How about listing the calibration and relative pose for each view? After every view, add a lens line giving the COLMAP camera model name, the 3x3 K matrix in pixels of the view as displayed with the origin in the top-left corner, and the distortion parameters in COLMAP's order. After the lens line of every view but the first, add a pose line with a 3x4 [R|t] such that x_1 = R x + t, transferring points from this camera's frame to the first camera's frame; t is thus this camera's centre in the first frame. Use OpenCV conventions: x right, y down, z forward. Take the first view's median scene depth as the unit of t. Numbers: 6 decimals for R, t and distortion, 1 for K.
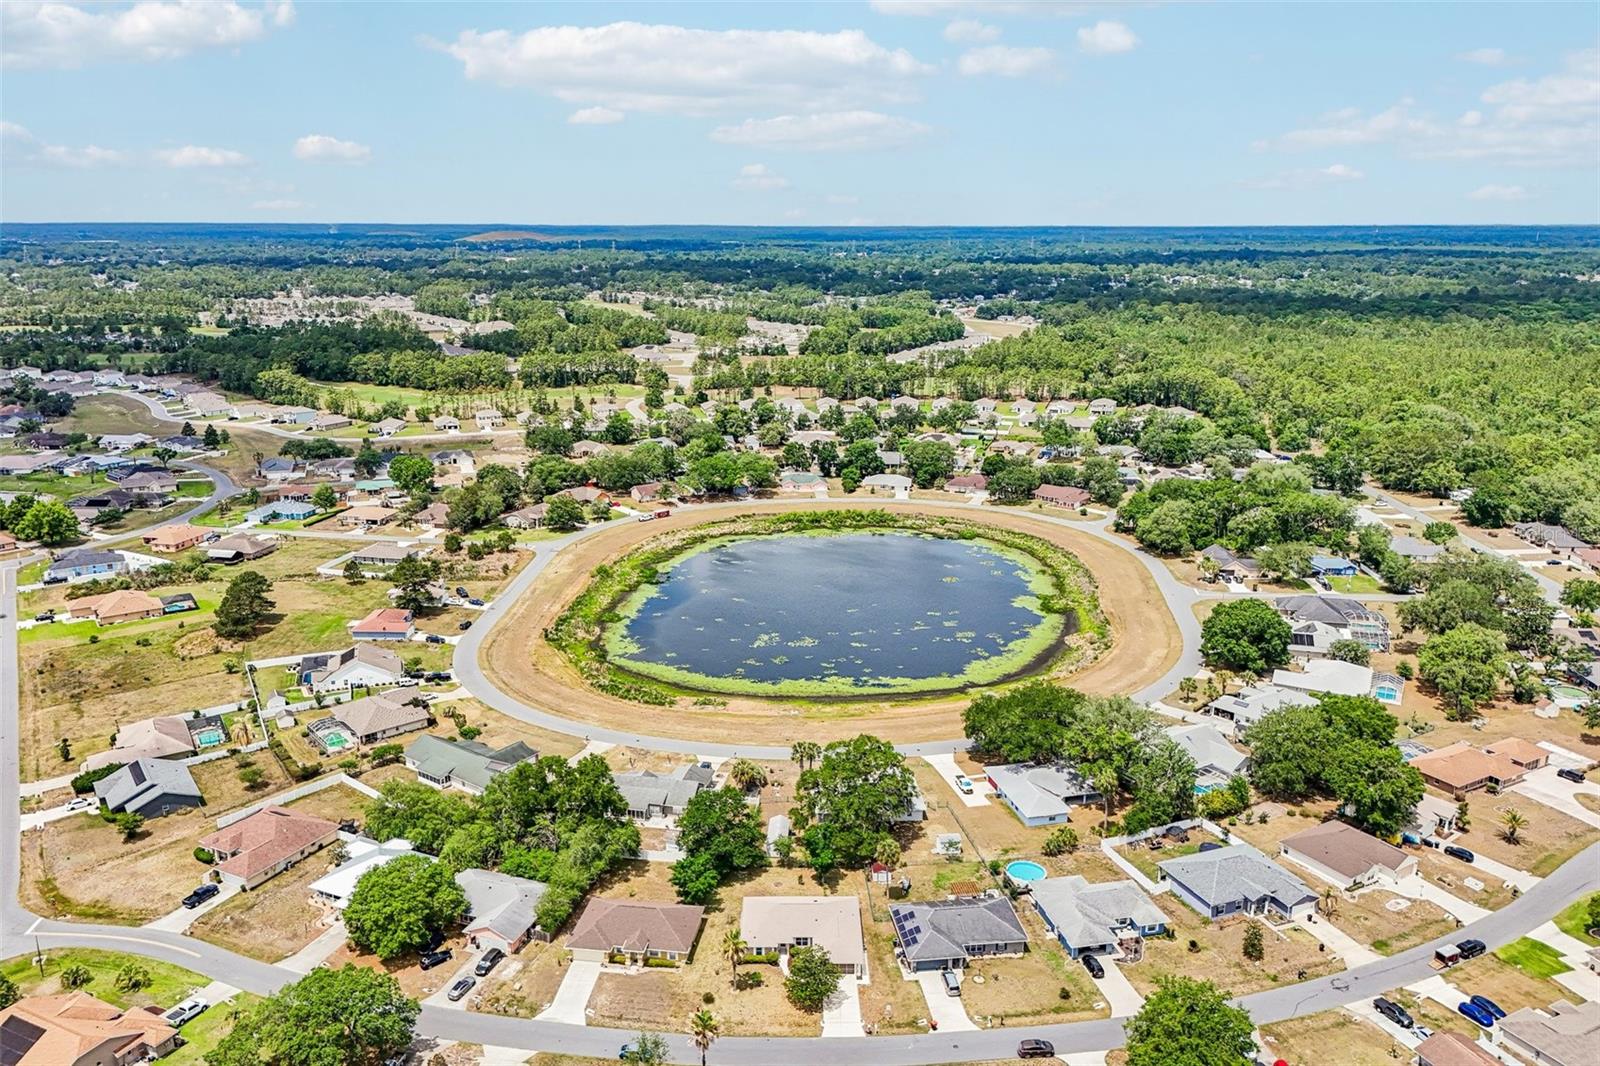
lens RADIAL K [[1180.0, 0, 806.7], [0, 1180.0, 533.0], [0, 0, 1]] dist [0.036327, -0.004437]
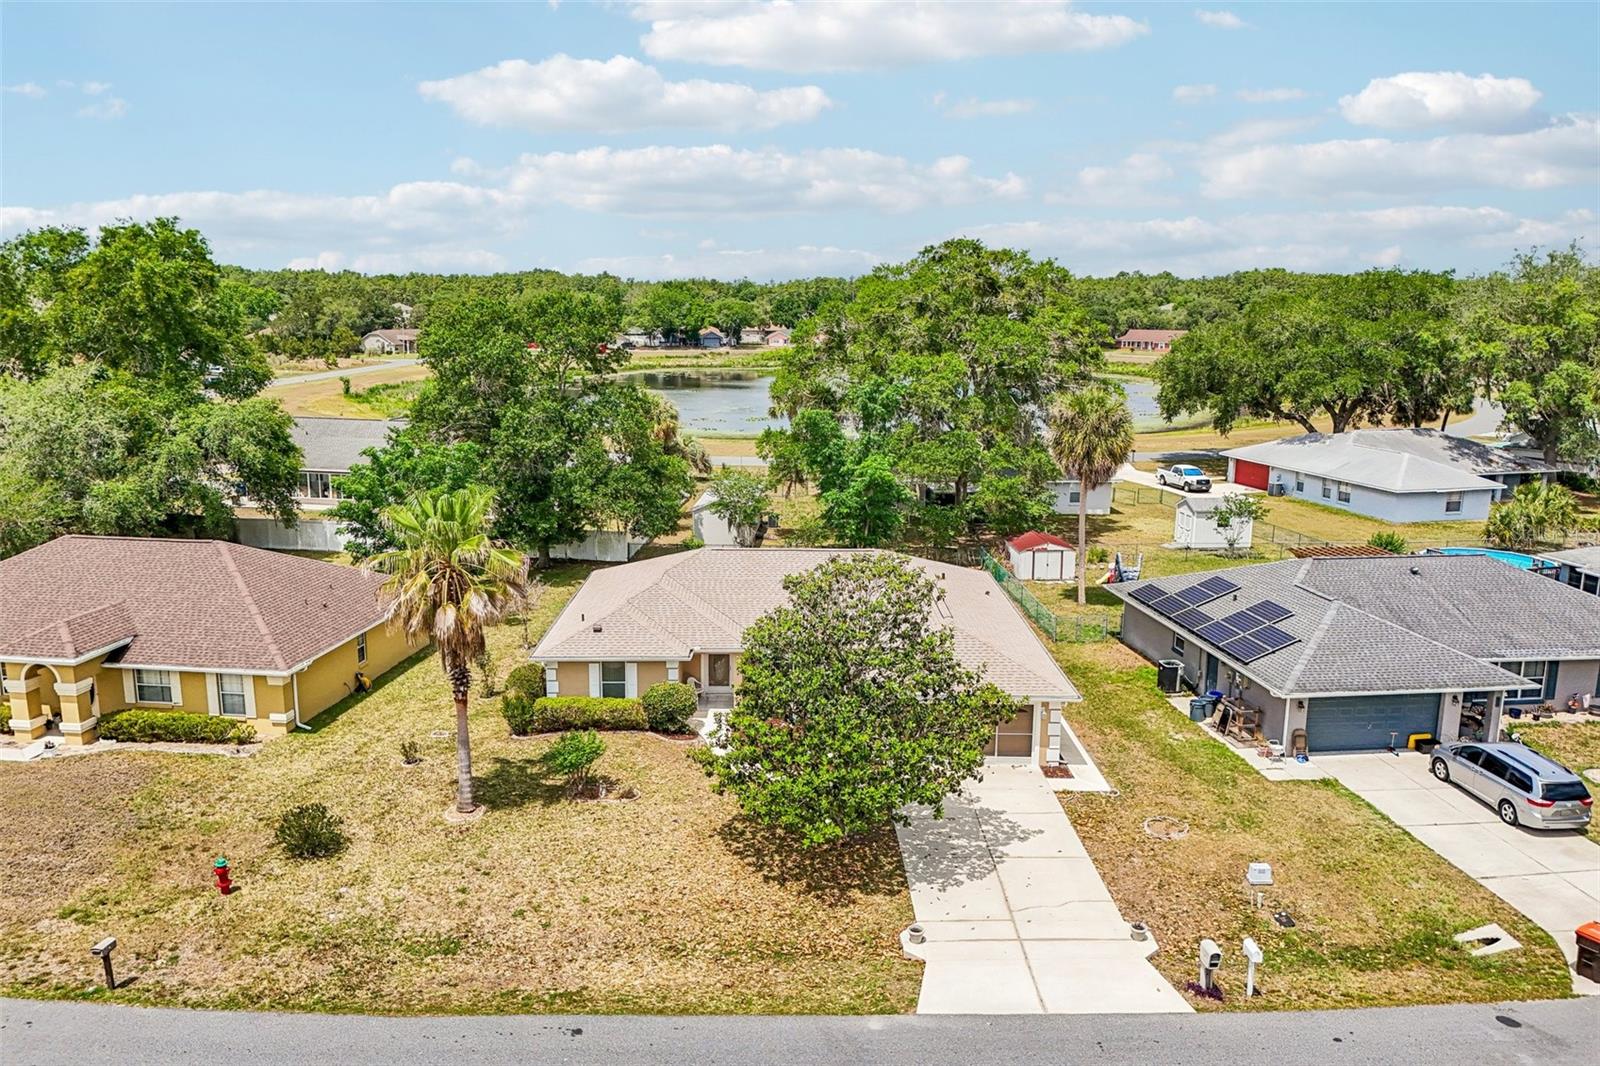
lens RADIAL K [[1180.0, 0, 806.7], [0, 1180.0, 533.0], [0, 0, 1]] dist [0.036327, -0.004437]
pose [[0.999988, 0.001283, 0.004734, -0.002838], [-0.000993, 0.998147, -0.060837, 0.344223], [-0.004803, 0.060831, 0.998136, 0.779195]]
